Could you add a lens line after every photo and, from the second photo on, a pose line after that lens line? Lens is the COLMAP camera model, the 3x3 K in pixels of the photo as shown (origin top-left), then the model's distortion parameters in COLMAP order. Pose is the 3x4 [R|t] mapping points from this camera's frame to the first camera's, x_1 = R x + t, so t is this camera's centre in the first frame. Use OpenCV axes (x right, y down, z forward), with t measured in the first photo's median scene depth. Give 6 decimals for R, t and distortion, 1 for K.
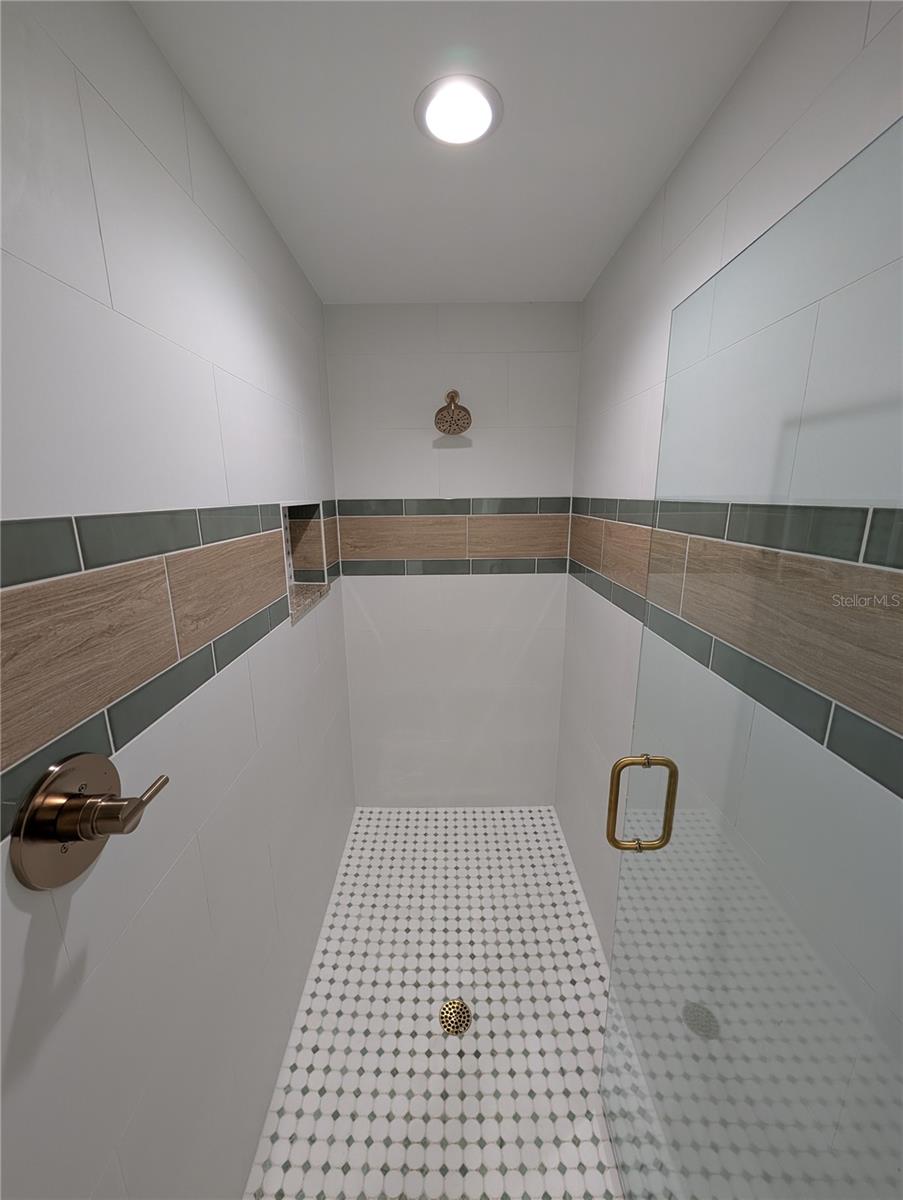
lens RADIAL K [[453.7, 0, 447.0], [0, 453.7, 598.8], [0, 0, 1]] dist [-0.000070, 0.000440]
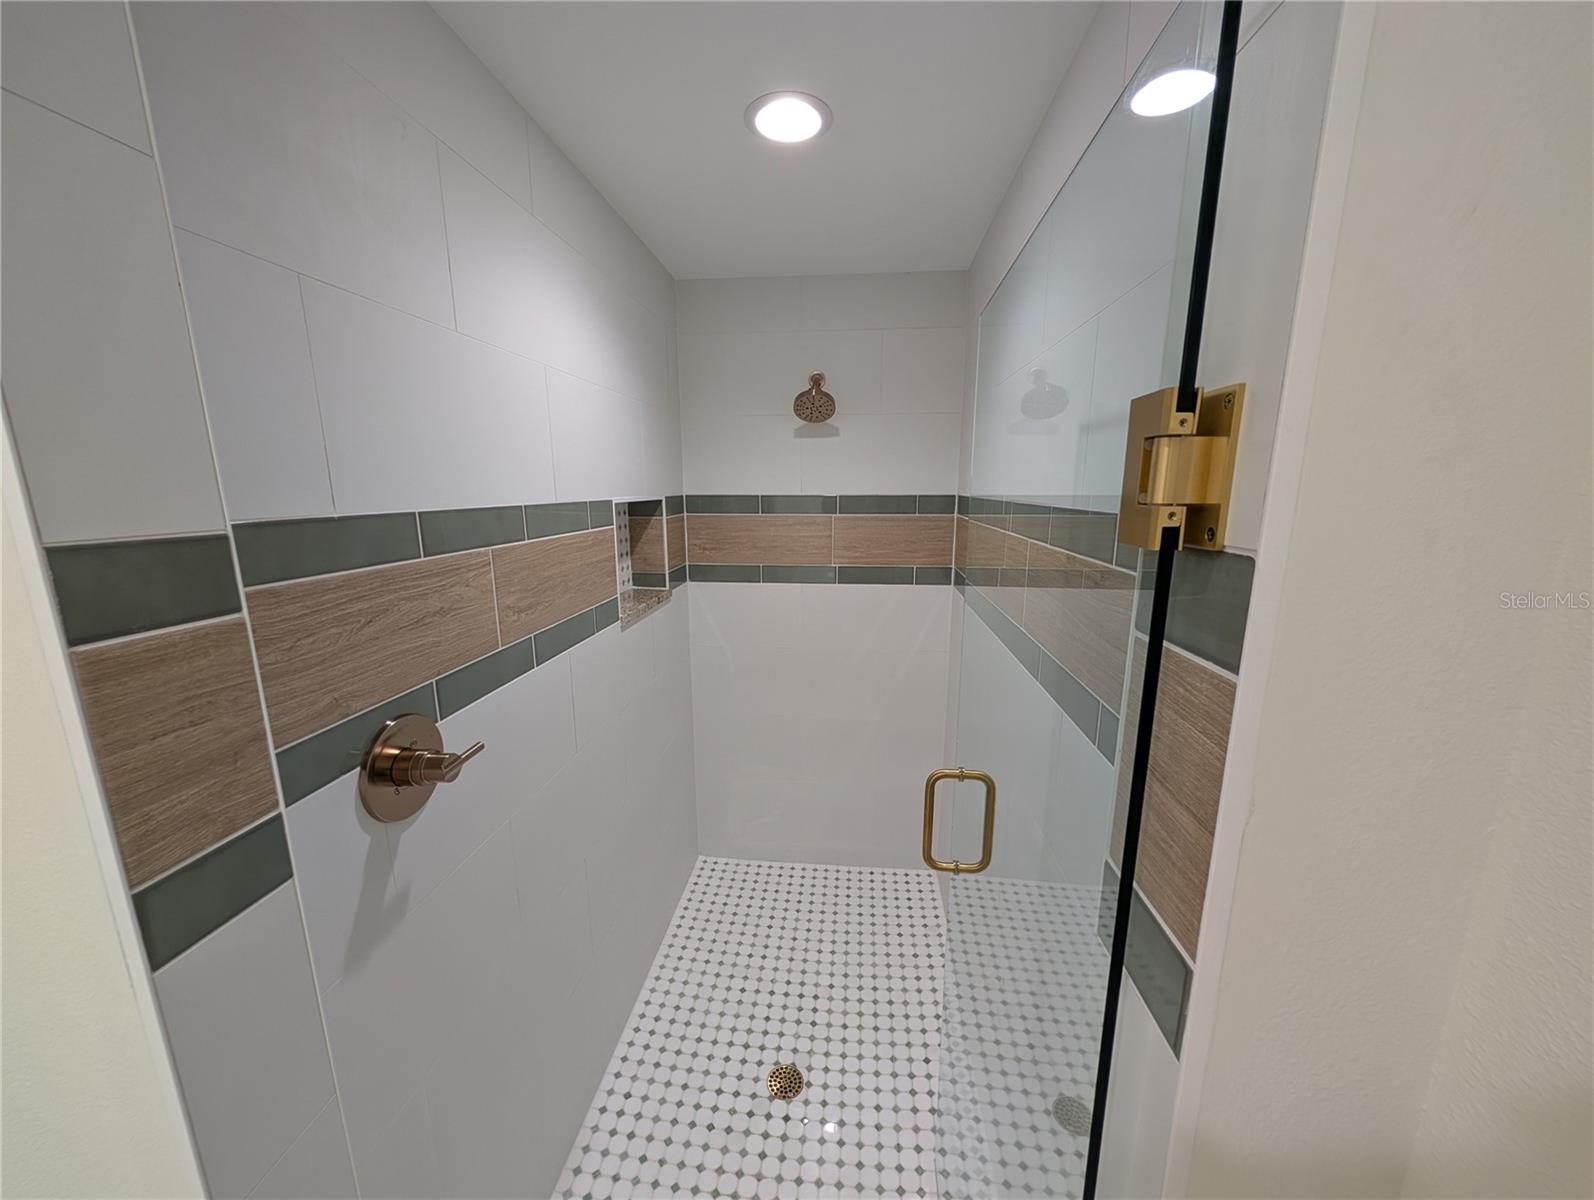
lens RADIAL K [[602.6, 0, 802.3], [0, 602.6, 607.8], [0, 0, 1]] dist [-0.000070, 0.000440]
pose [[0.995386, 0.029227, -0.091395, 0.137996], [-0.031679, 0.999173, -0.025502, 0.032841], [0.090574, 0.028279, 0.995488, -0.196650]]
